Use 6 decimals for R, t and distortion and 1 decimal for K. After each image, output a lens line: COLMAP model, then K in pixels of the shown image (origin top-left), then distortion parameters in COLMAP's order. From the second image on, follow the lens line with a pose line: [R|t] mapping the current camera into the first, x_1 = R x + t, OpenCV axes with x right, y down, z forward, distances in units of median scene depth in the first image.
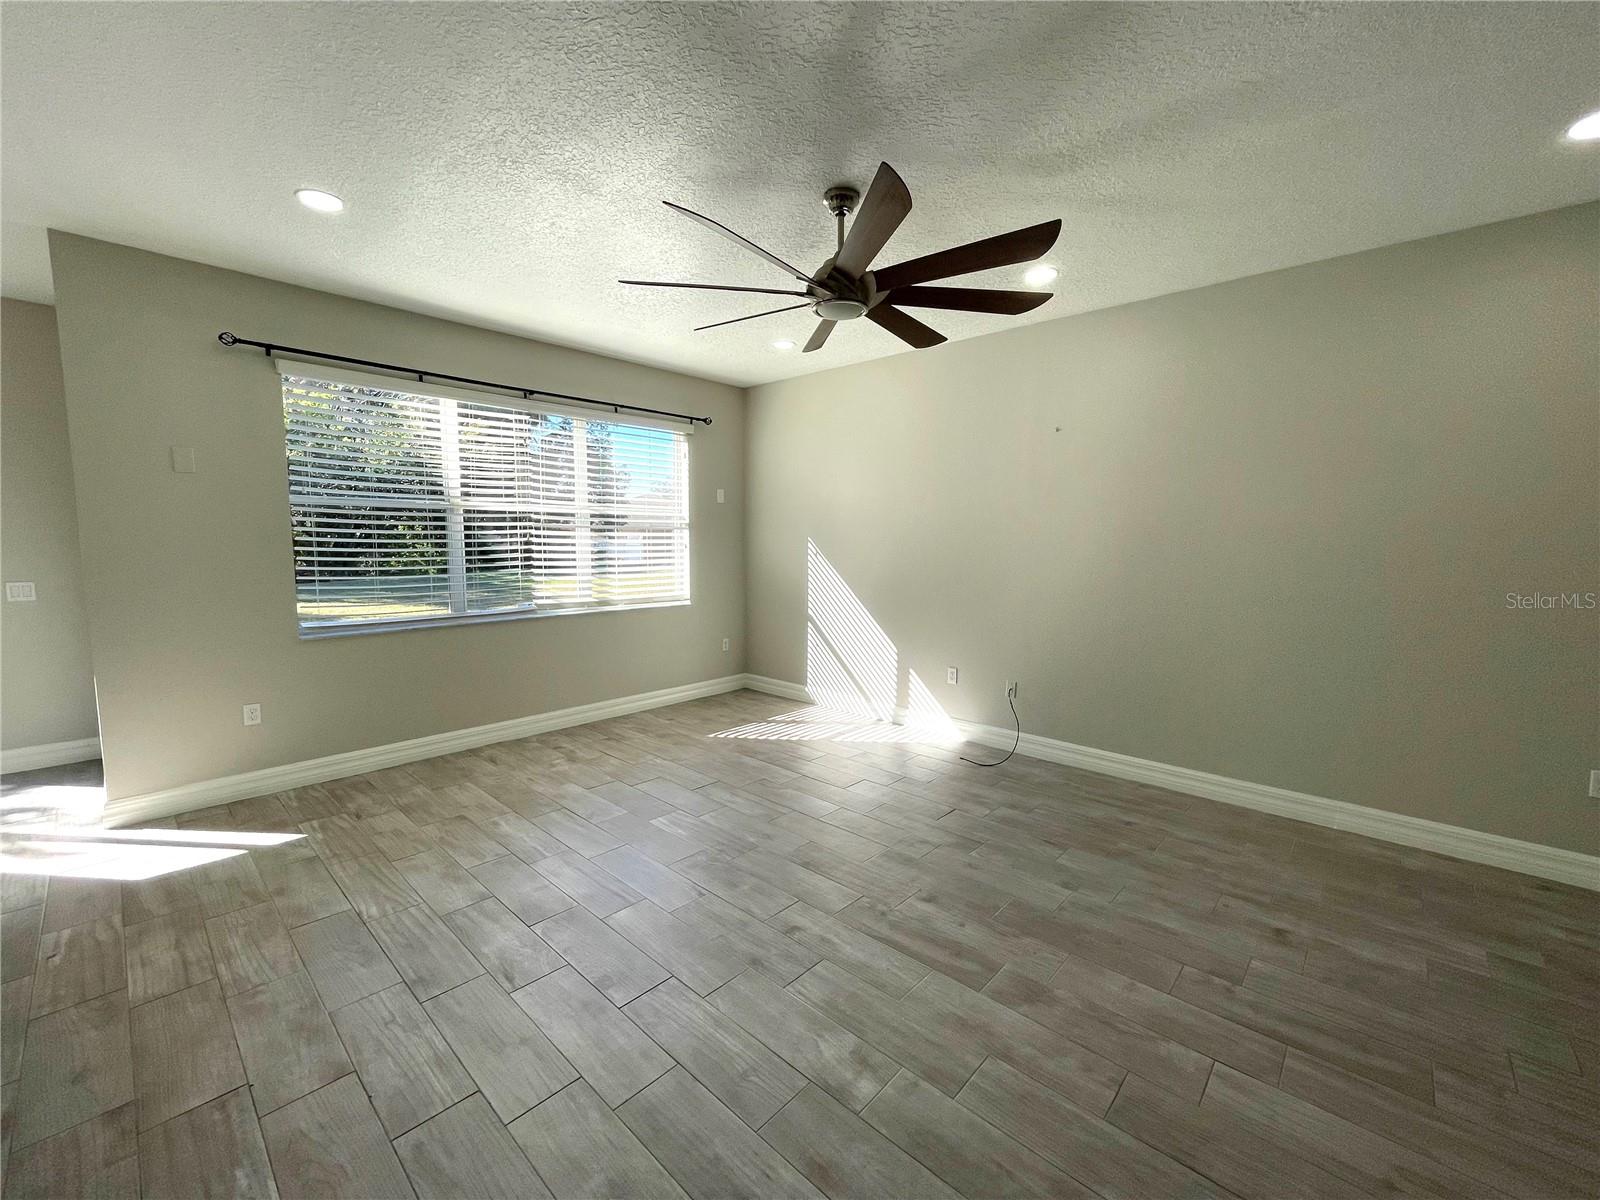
lens RADIAL K [[649.2, 0, 800.2], [0, 649.2, 584.9], [0, 0, 1]] dist [-0.003045, 0.000057]
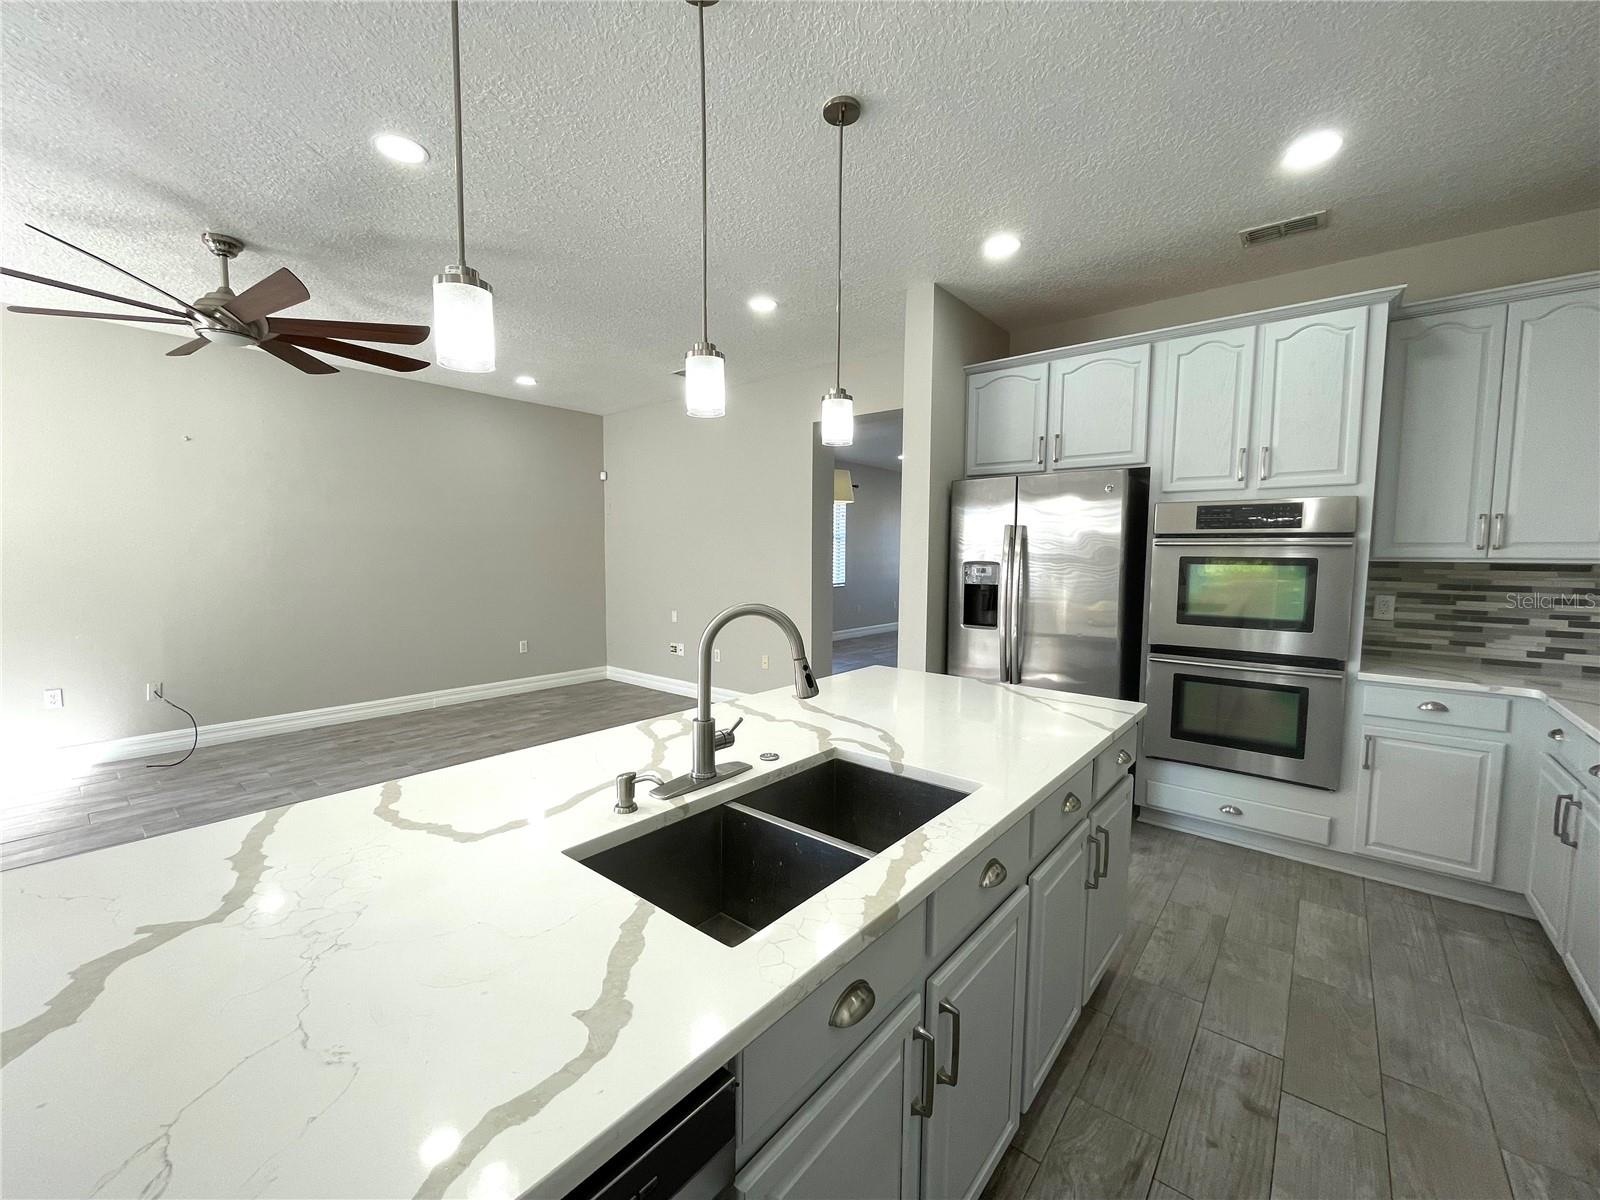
lens RADIAL K [[649.2, 0, 800.9], [0, 649.2, 599.4], [0, 0, 1]] dist [-0.003045, 0.000057]
pose [[-0.055508, -0.078705, 0.995351, -1.007261], [0.066574, 0.994378, 0.082341, 0.009859], [-0.996236, 0.070835, -0.049956, 0.092591]]
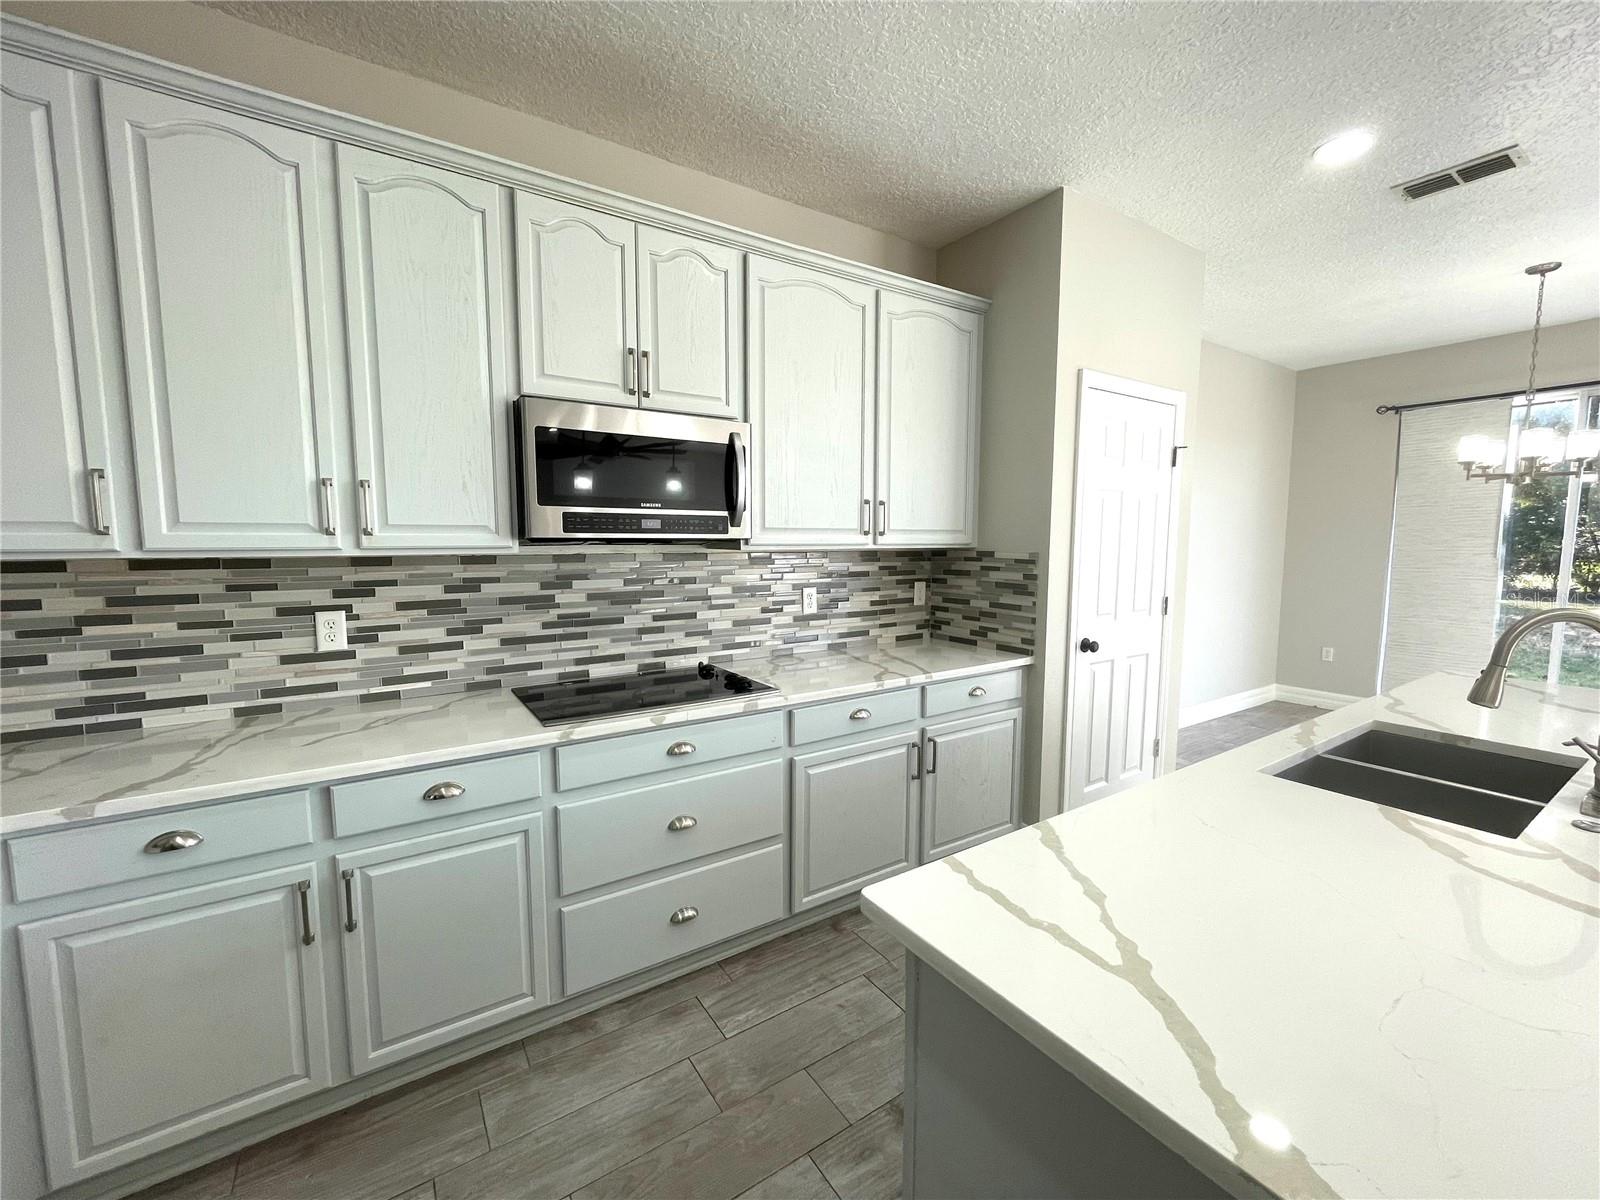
lens RADIAL K [[649.2, 0, 798.3], [0, 649.2, 601.9], [0, 0, 1]] dist [-0.003045, 0.000057]
pose [[-0.241719, 0.093221, -0.965858, -0.052995], [-0.076323, 0.990464, 0.114697, 0.030382], [0.967340, 0.101441, -0.232299, -0.274024]]
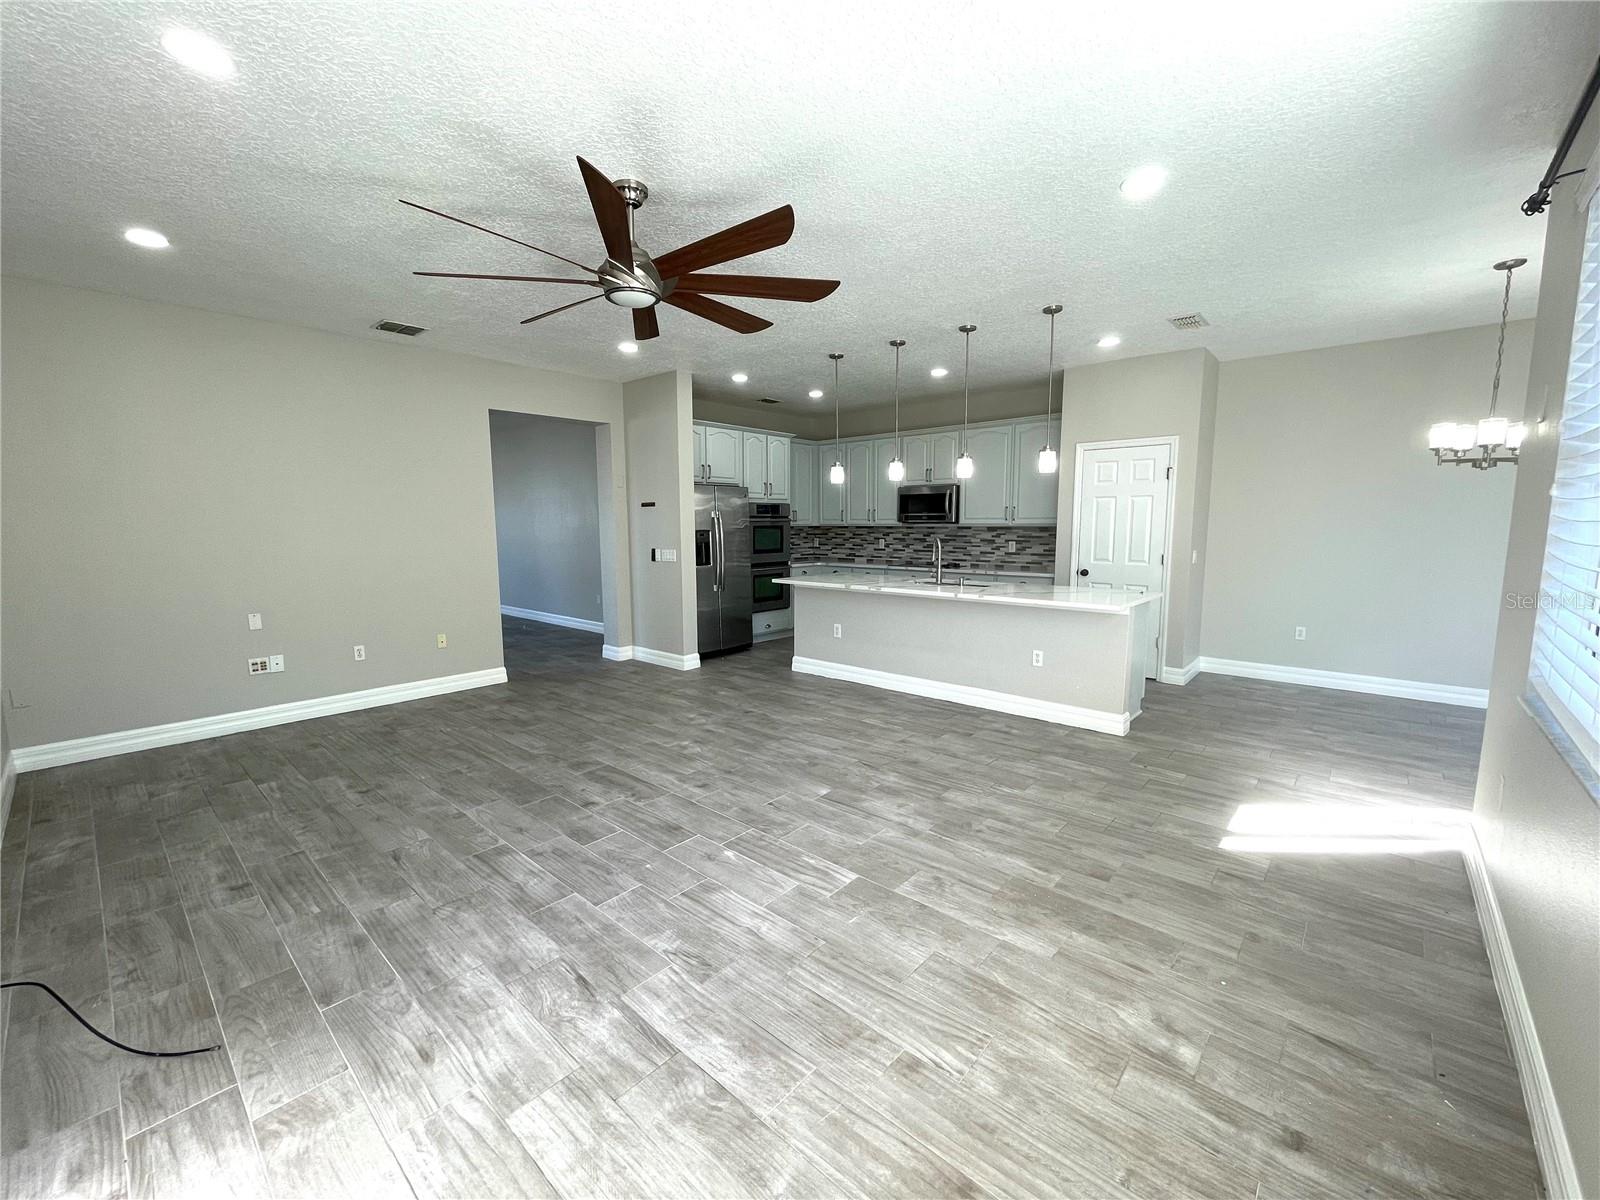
lens RADIAL K [[649.2, 0, 796.8], [0, 649.2, 616.0], [0, 0, 1]] dist [-0.003045, 0.000057]
pose [[-0.999887, 0.002093, -0.014908, -0.159706], [-0.001202, 0.976041, 0.217583, -0.128037], [0.015007, 0.217576, -0.975928, 1.843086]]
